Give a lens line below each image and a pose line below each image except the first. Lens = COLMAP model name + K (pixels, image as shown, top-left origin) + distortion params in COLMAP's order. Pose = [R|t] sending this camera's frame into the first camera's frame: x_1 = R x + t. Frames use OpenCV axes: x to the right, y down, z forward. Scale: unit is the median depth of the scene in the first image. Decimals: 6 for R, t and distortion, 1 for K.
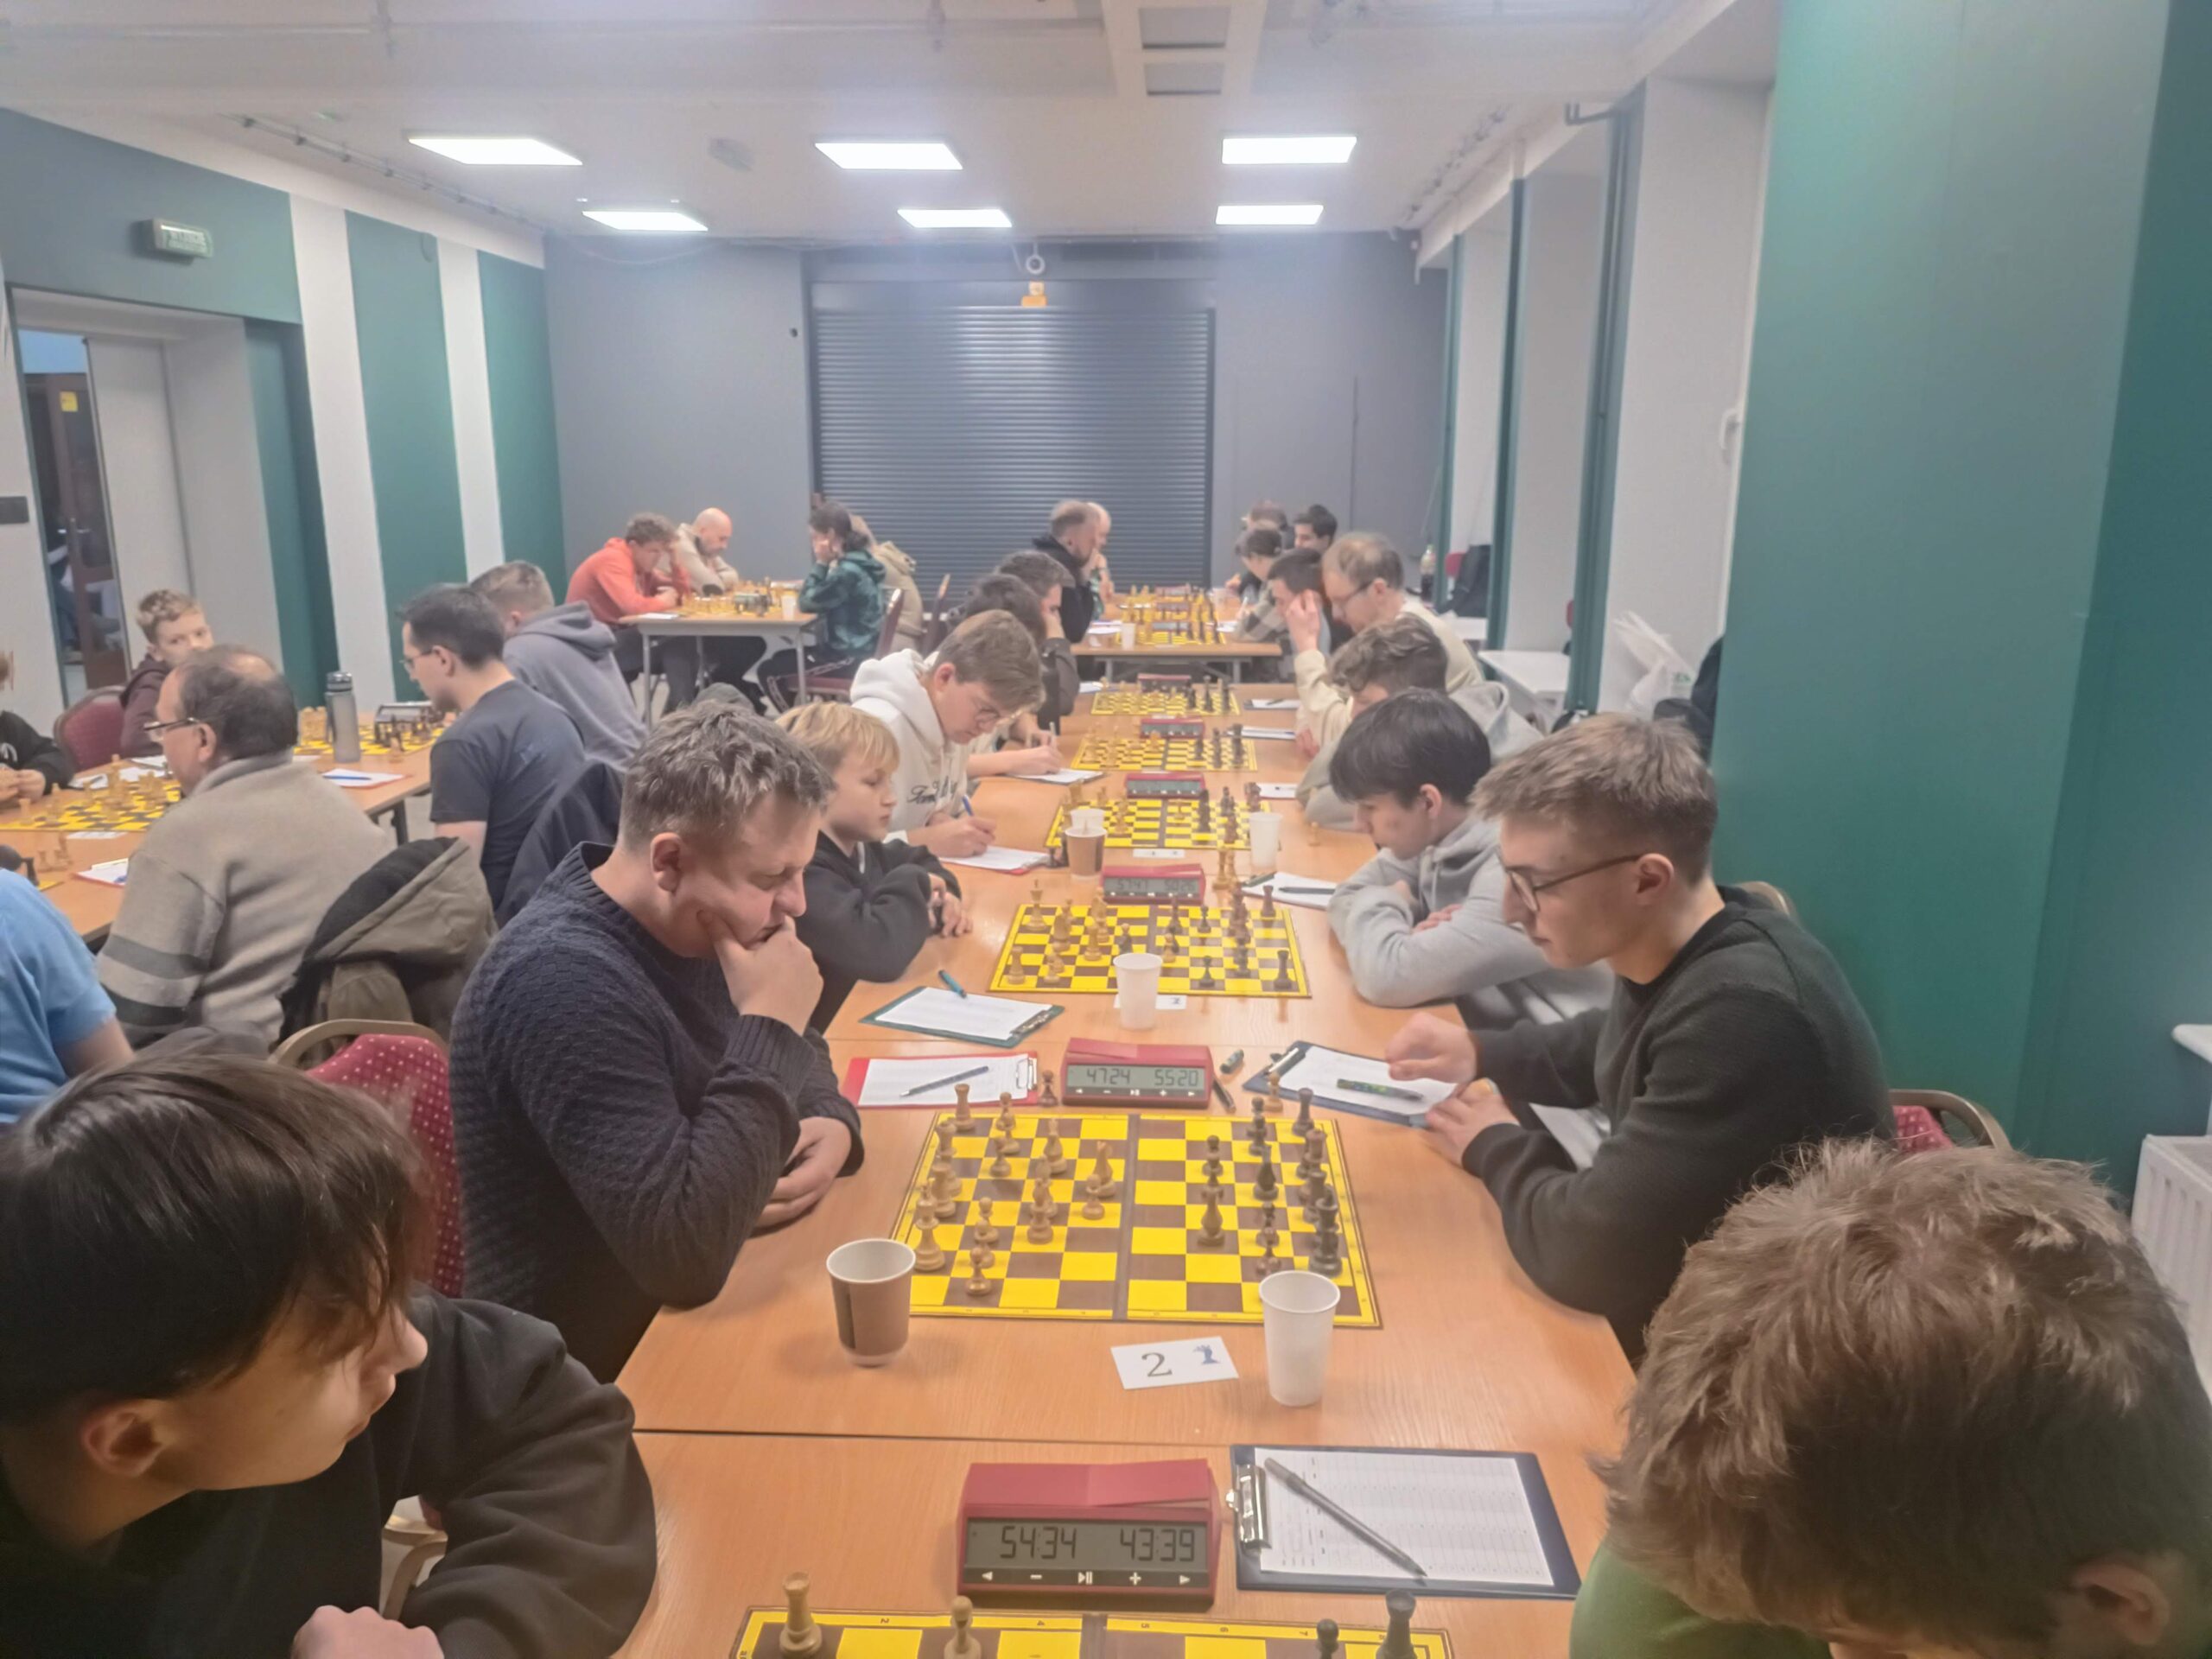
lens RADIAL K [[1610.2, 0, 1116.8], [0, 1610.2, 837.9], [0, 0, 1]] dist [0.022986, -0.032236]
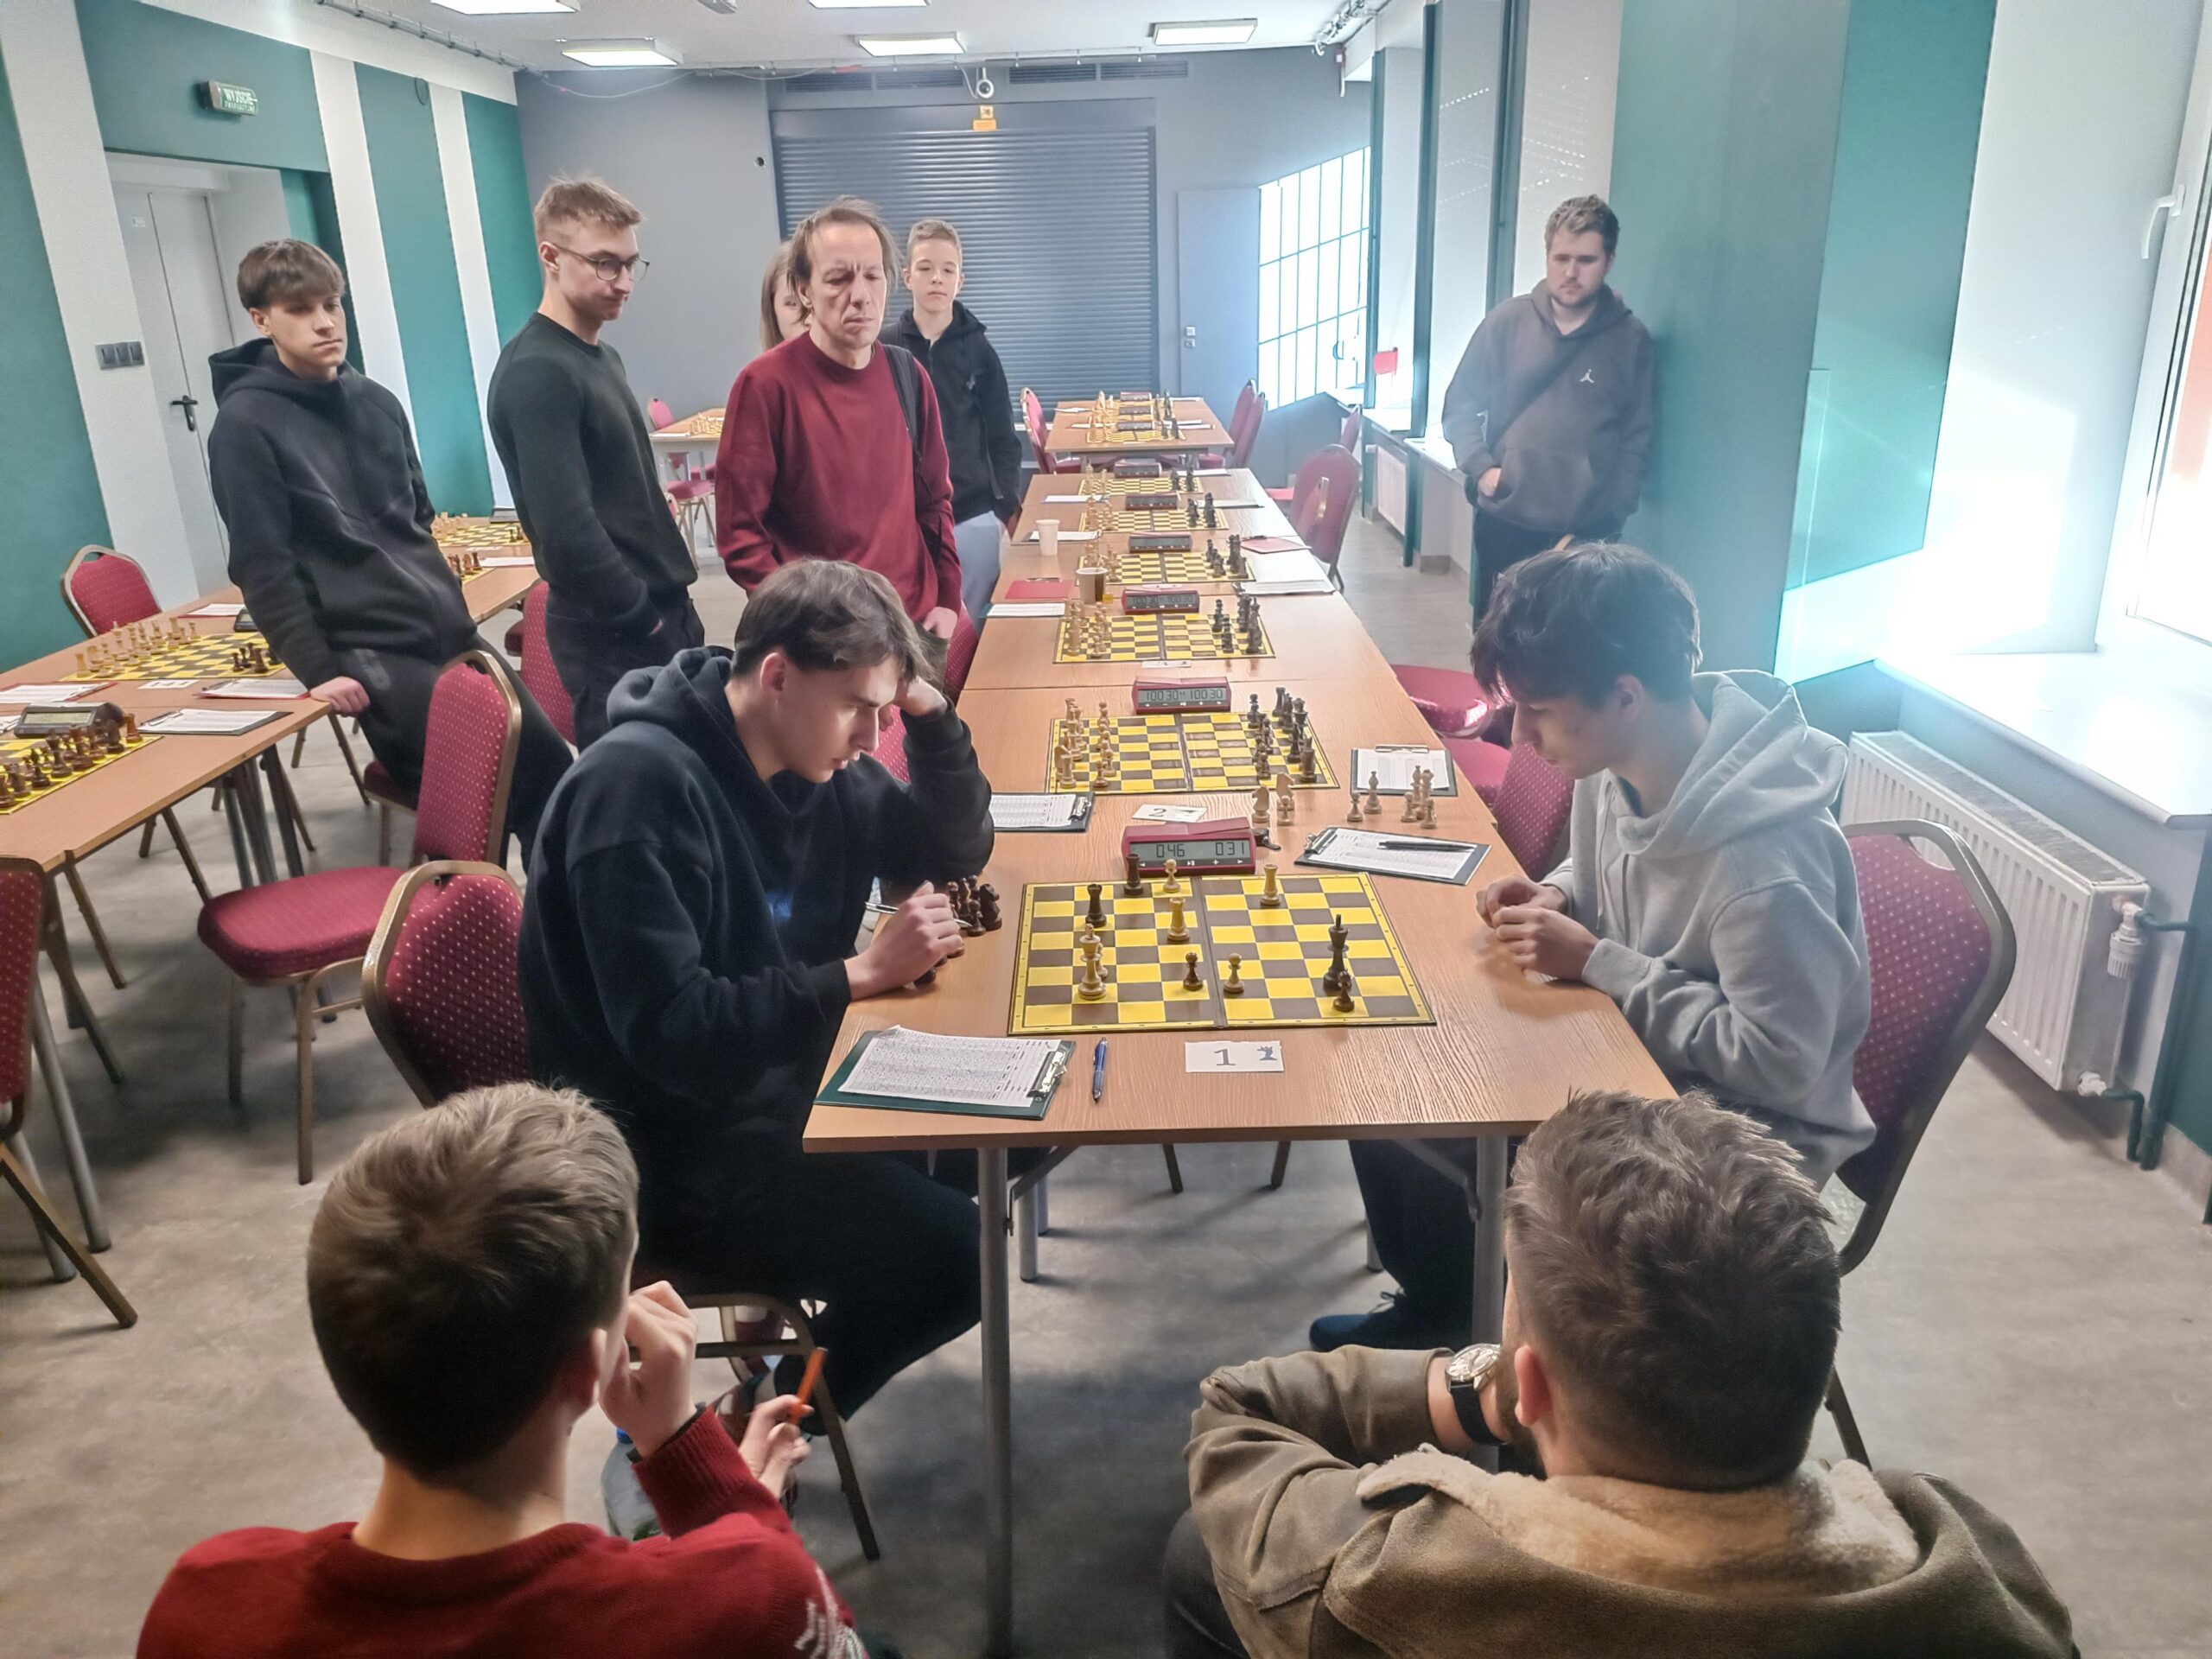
lens RADIAL K [[1610.2, 0, 1116.8], [0, 1610.2, 837.9], [0, 0, 1]] dist [0.022986, -0.032236]
pose [[0.998438, -0.044537, 0.033732, -0.030403], [0.040651, 0.993296, 0.108217, 0.033715], [-0.038325, -0.106677, 0.993555, -0.161084]]
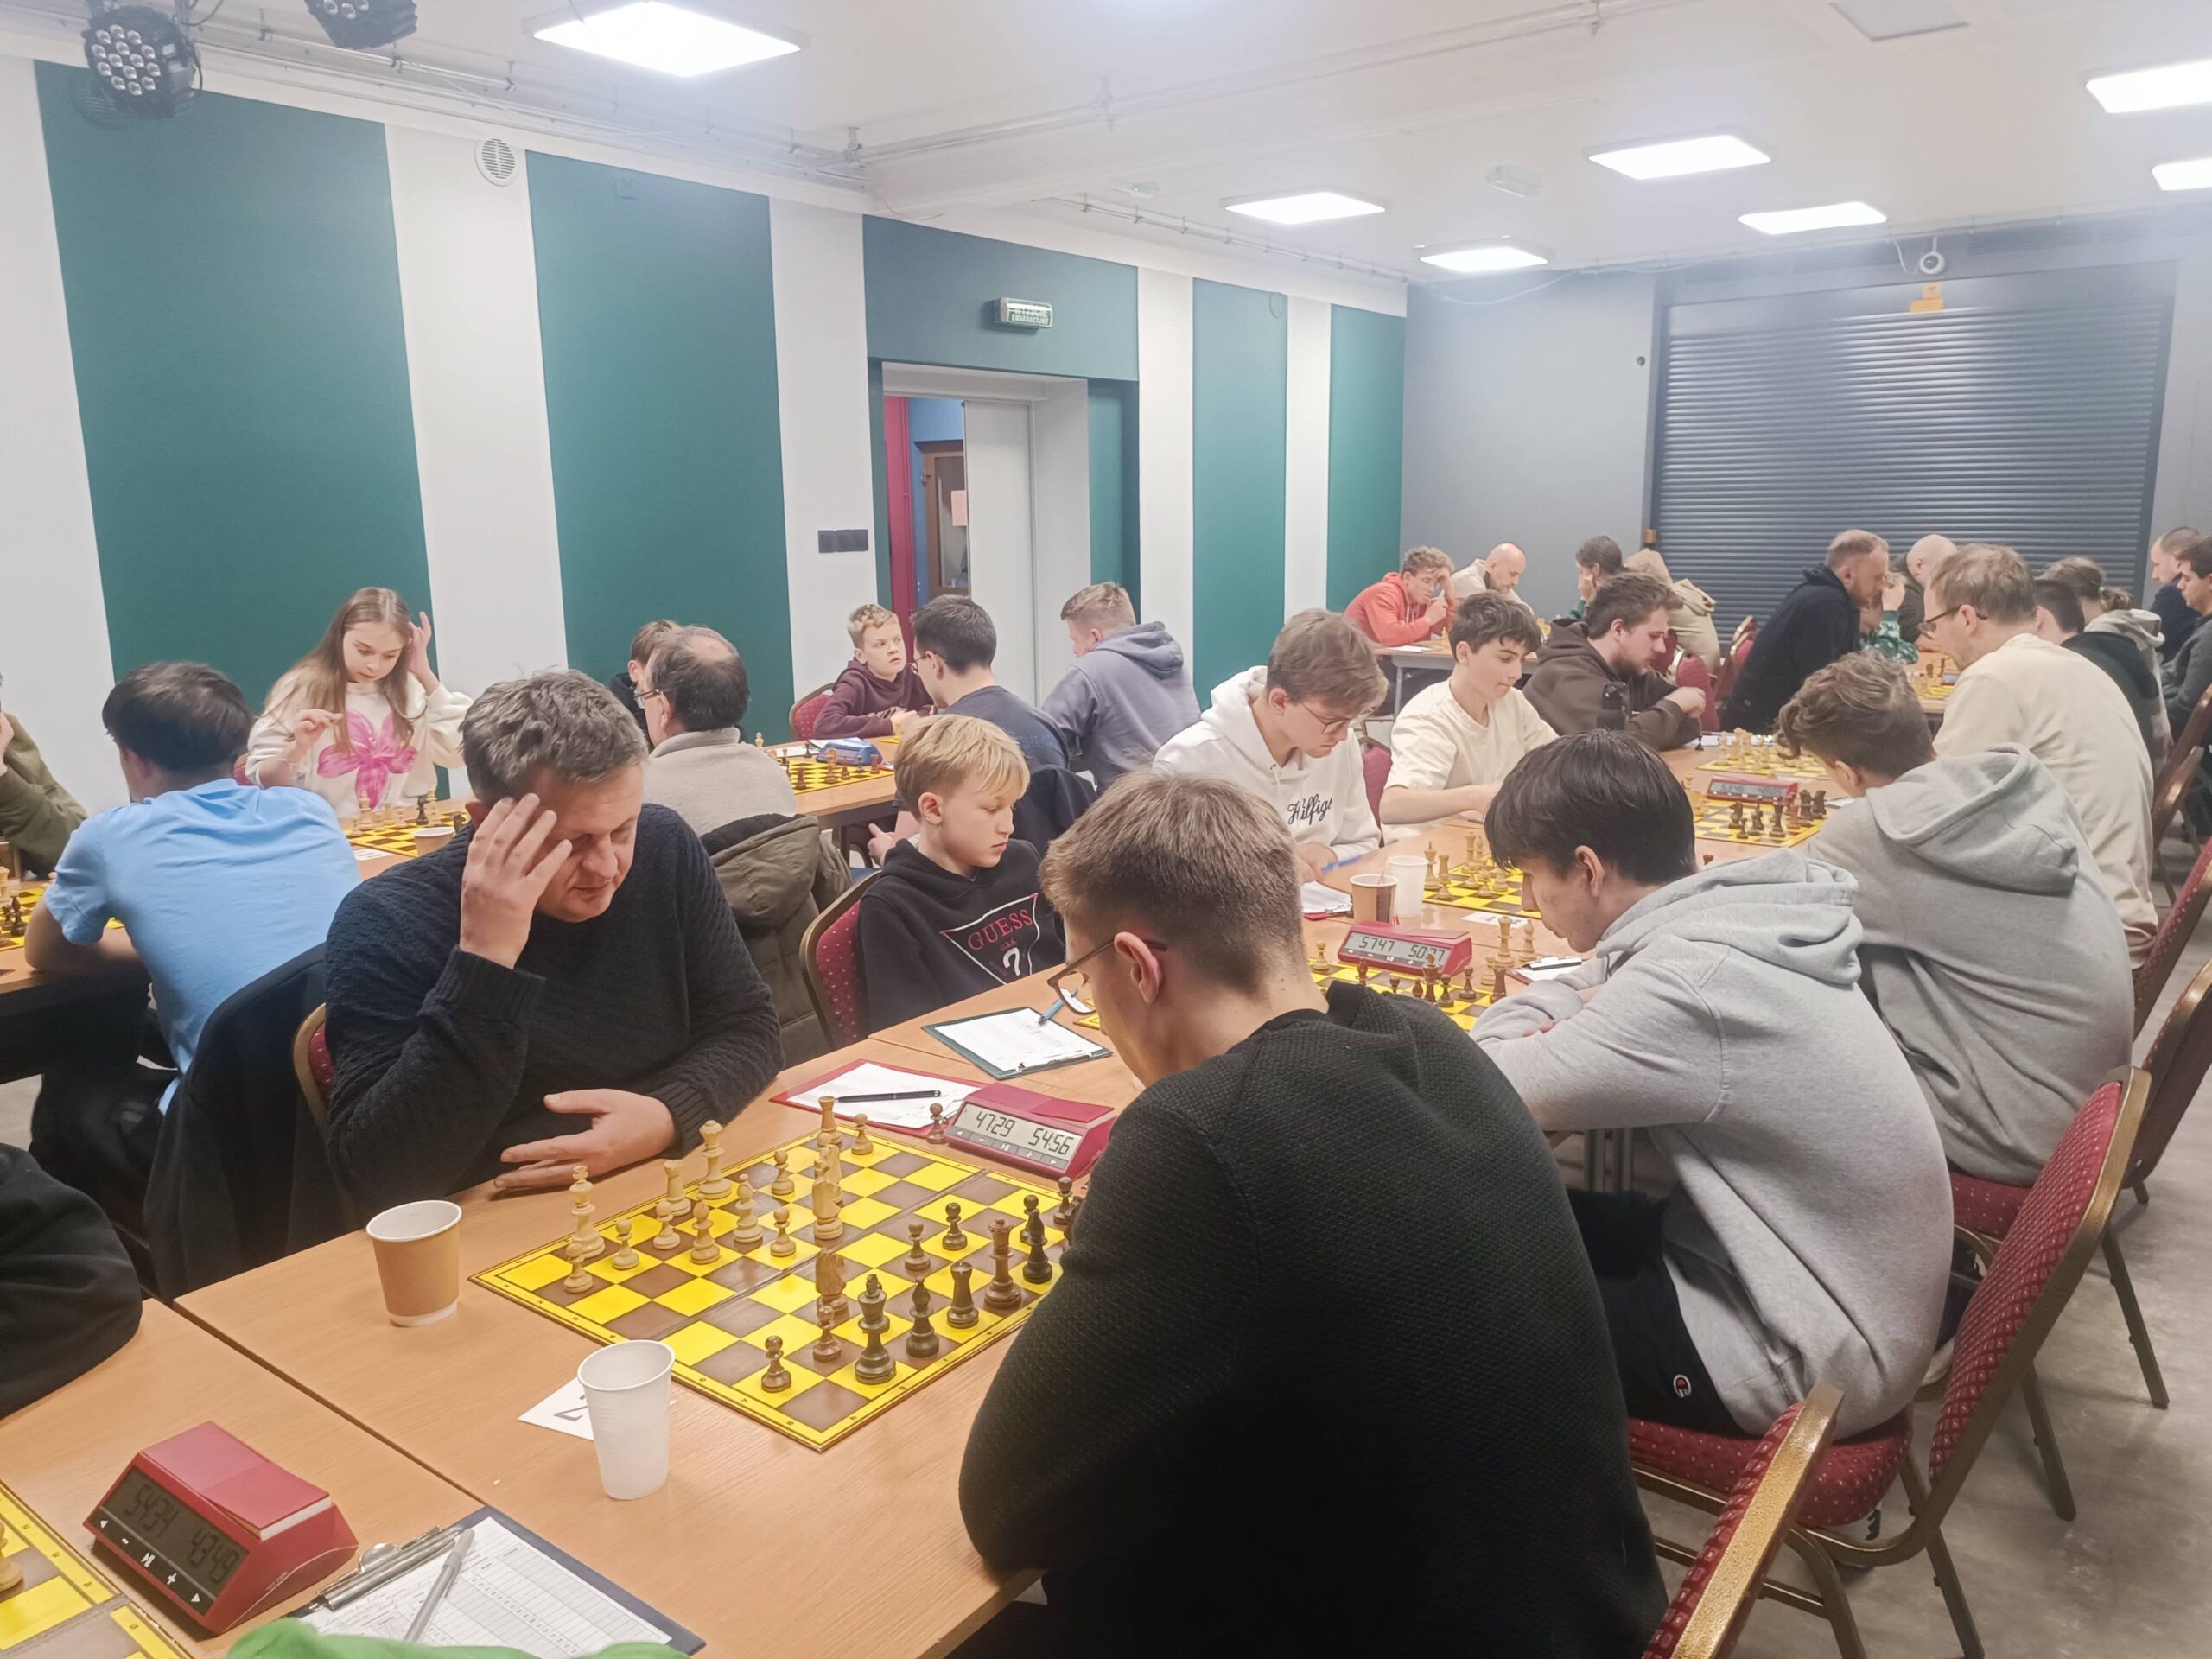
lens RADIAL K [[1610.2, 0, 1116.8], [0, 1610.2, 837.9], [0, 0, 1]] dist [0.022986, -0.032236]
pose [[0.820165, 0.098999, -0.563497, 0.155769], [-0.115298, 0.993308, 0.006696, -0.006824], [0.560389, 0.059478, 0.826091, 0.082362]]
